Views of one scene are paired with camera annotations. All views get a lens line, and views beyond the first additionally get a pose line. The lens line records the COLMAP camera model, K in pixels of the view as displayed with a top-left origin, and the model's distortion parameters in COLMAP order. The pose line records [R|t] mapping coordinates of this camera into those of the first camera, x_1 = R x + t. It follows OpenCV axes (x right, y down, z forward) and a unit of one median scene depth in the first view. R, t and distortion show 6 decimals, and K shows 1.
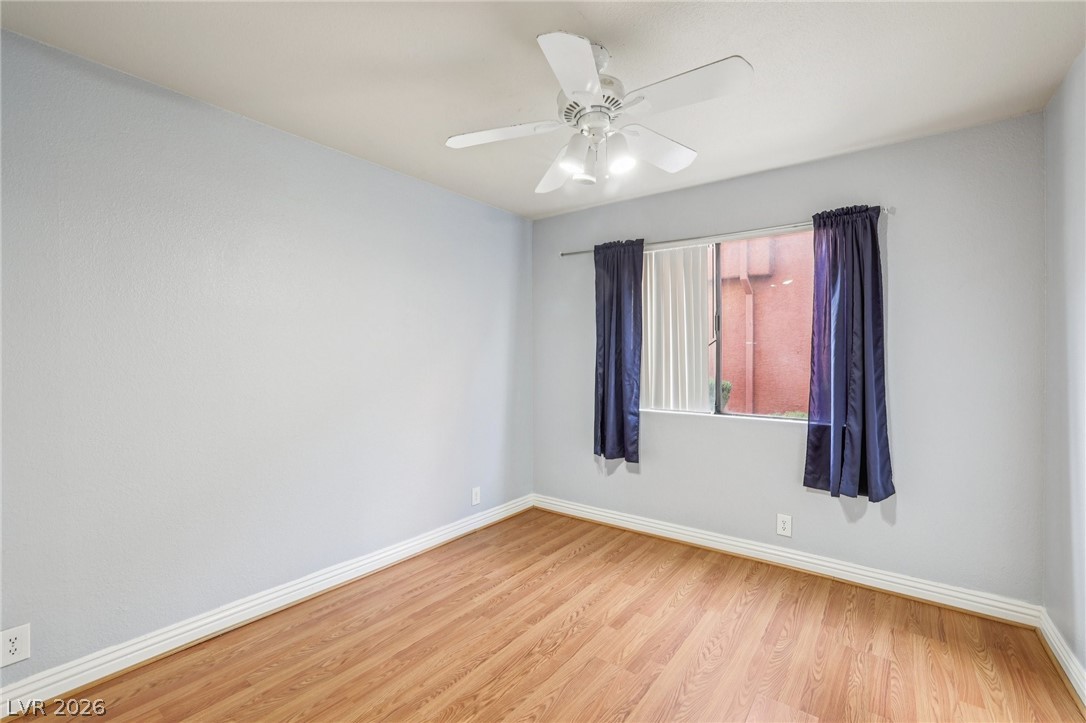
lens RADIAL K [[469.0, 0, 545.5], [0, 469.0, 357.1], [0, 0, 1]] dist [-0.038074, 0.013394]
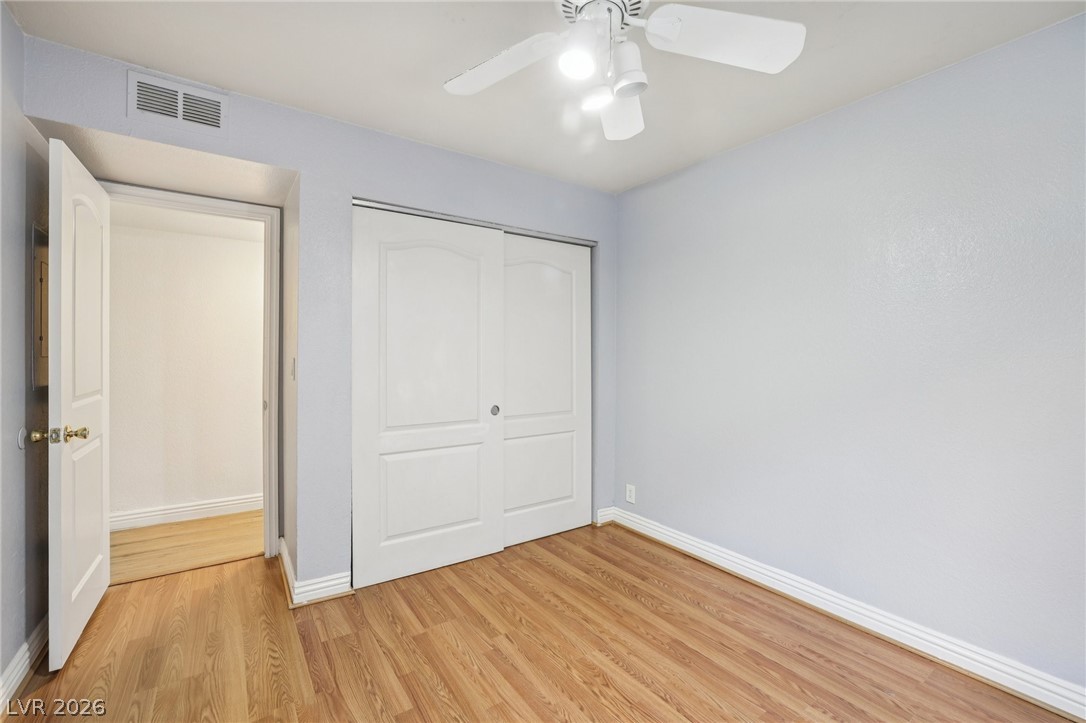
lens RADIAL K [[469.0, 0, 542.9], [0, 469.0, 357.4], [0, 0, 1]] dist [-0.038074, 0.013394]
pose [[-0.318100, 0.000551, -0.948057, 0.719076], [-0.005978, 0.999979, 0.002586, 0.017491], [0.948038, 0.006490, -0.318090, 1.008492]]
